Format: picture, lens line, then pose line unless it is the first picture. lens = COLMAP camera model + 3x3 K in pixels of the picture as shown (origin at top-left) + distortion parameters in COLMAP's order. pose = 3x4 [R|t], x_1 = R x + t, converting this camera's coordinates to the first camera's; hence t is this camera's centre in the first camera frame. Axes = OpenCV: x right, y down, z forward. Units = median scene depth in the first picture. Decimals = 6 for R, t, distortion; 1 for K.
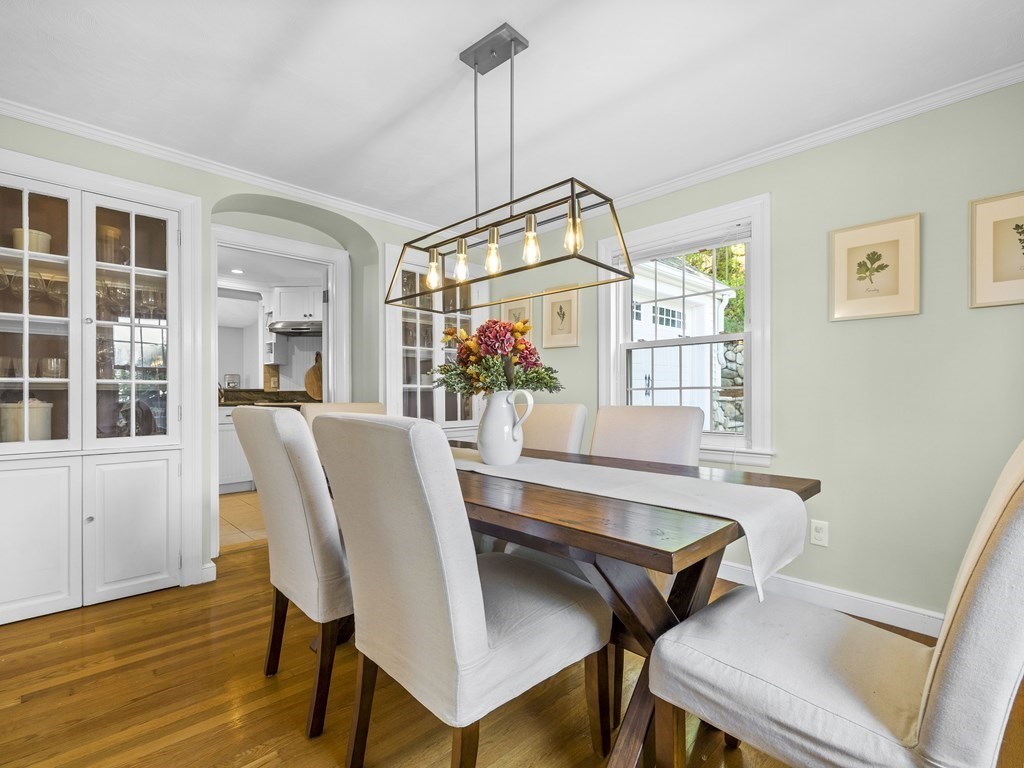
lens RADIAL K [[495.3, 0, 504.8], [0, 495.3, 393.7], [0, 0, 1]] dist [-0.001251, 0.001912]
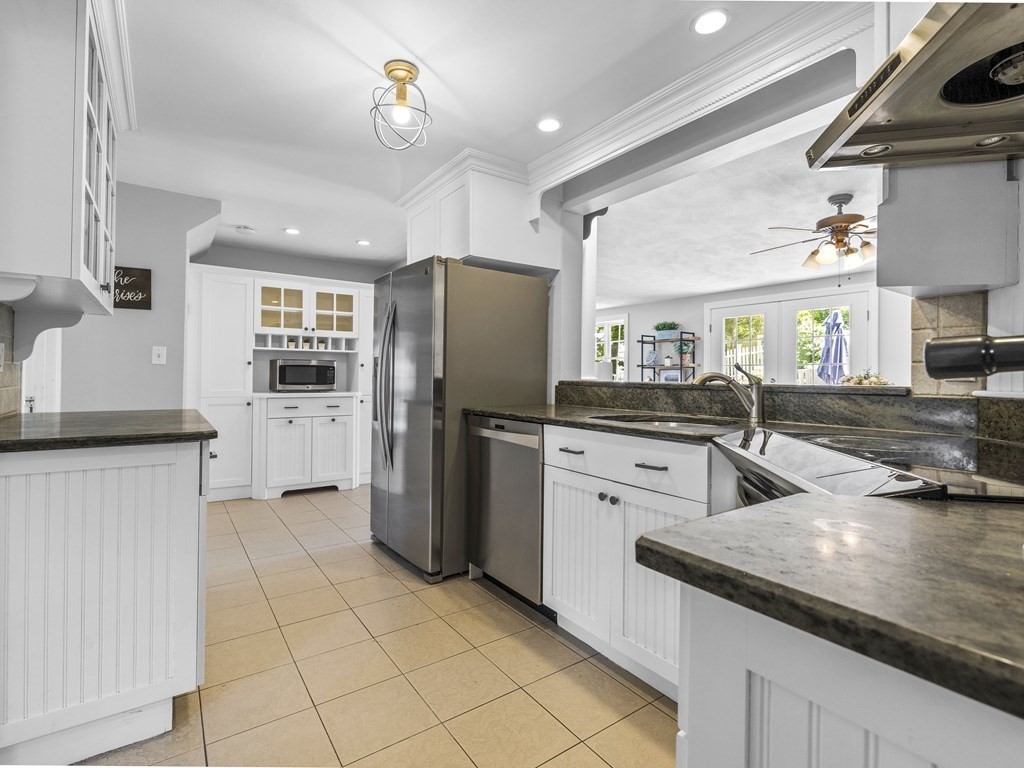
lens RADIAL K [[495.3, 0, 507.2], [0, 495.3, 371.9], [0, 0, 1]] dist [-0.001251, 0.001912]
pose [[-0.148641, -0.008634, -0.988854, -0.188812], [-0.009393, 0.999929, -0.007318, -0.014540], [0.988847, 0.008201, -0.148712, 0.857080]]
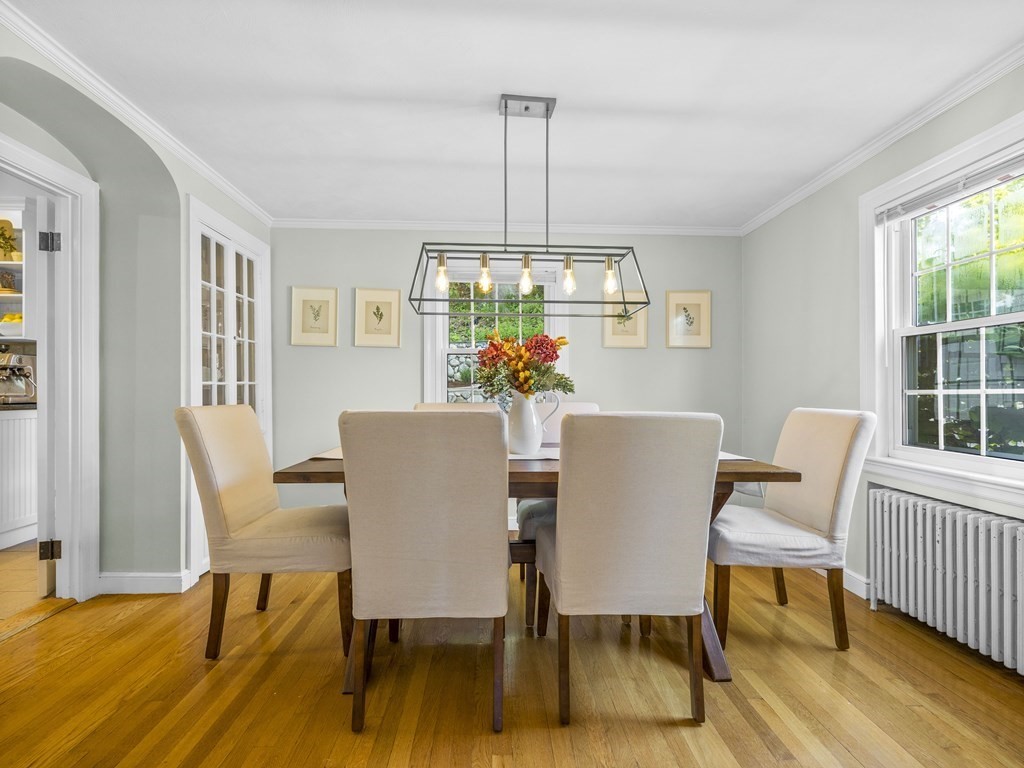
lens RADIAL K [[495.3, 0, 514.7], [0, 495.3, 386.3], [0, 0, 1]] dist [-0.001251, 0.001912]
pose [[0.650811, 0.008383, 0.759194, -0.312627], [-0.003074, 0.999960, -0.008406, -0.003475], [-0.759234, 0.003137, 0.650810, 0.082589]]
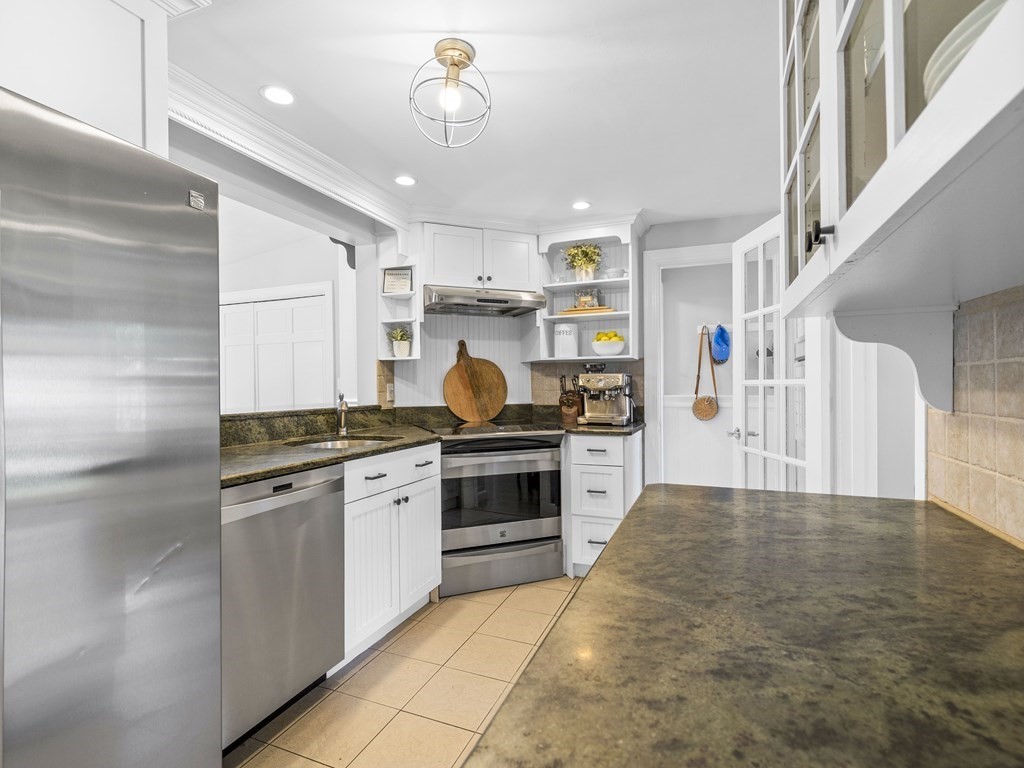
lens RADIAL K [[495.3, 0, 512.6], [0, 495.3, 386.2], [0, 0, 1]] dist [-0.001251, 0.001912]
pose [[0.908859, -0.003375, 0.417090, -0.609368], [0.003528, 0.999994, 0.000405, -0.031419], [-0.417088, 0.001104, 0.908865, 0.454694]]
